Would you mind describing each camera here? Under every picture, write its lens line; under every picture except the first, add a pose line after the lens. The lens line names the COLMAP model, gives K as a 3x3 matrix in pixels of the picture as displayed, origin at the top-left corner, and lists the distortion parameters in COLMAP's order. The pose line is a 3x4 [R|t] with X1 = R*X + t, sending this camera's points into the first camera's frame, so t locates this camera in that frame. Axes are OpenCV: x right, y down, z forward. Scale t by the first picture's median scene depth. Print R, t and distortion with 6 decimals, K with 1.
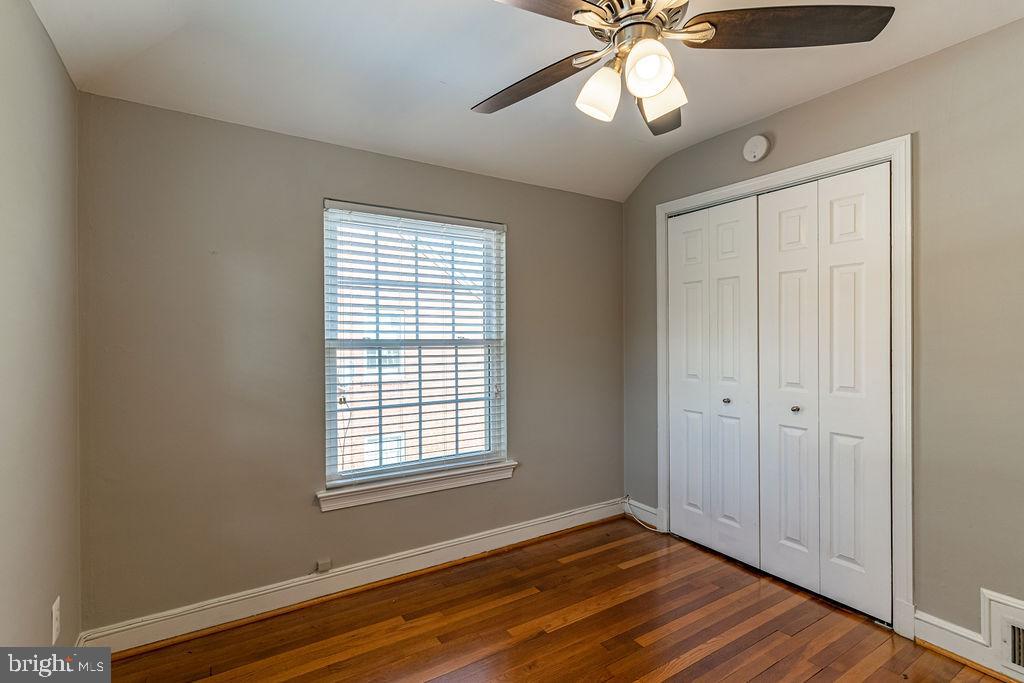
lens RADIAL K [[489.5, 0, 512.7], [0, 489.5, 339.4], [0, 0, 1]] dist [0.002784, 0.000454]
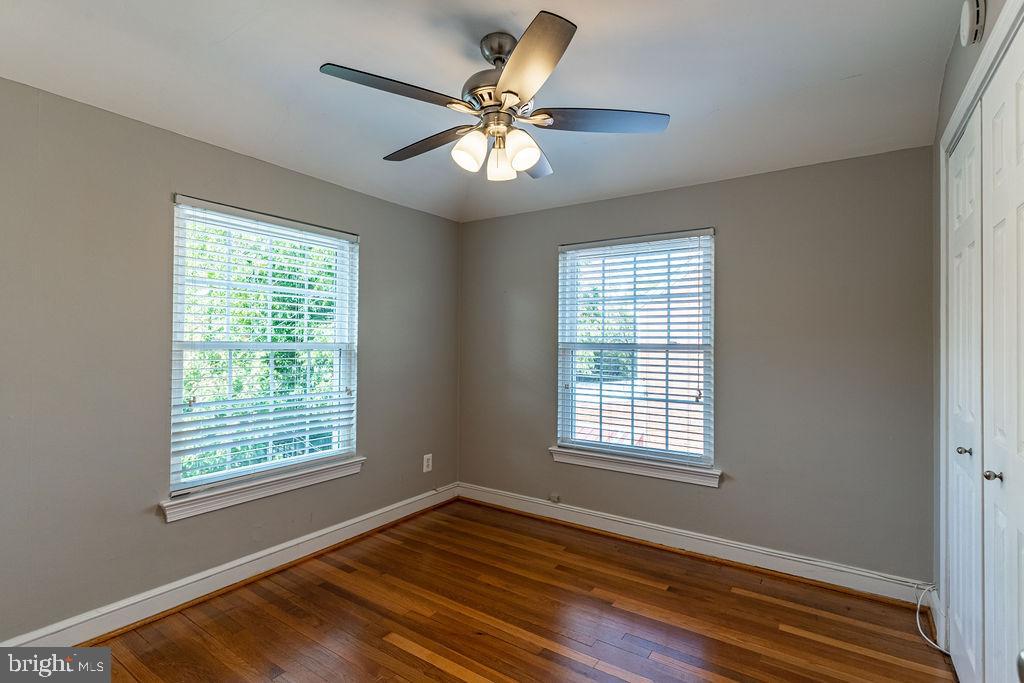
lens RADIAL K [[489.5, 0, 512.7], [0, 489.5, 339.4], [0, 0, 1]] dist [0.002784, 0.000454]
pose [[0.393163, -0.003589, -0.919462, 0.763752], [-0.011930, 0.999888, -0.009004, 0.003761], [0.919391, 0.014509, 0.393076, 0.259051]]
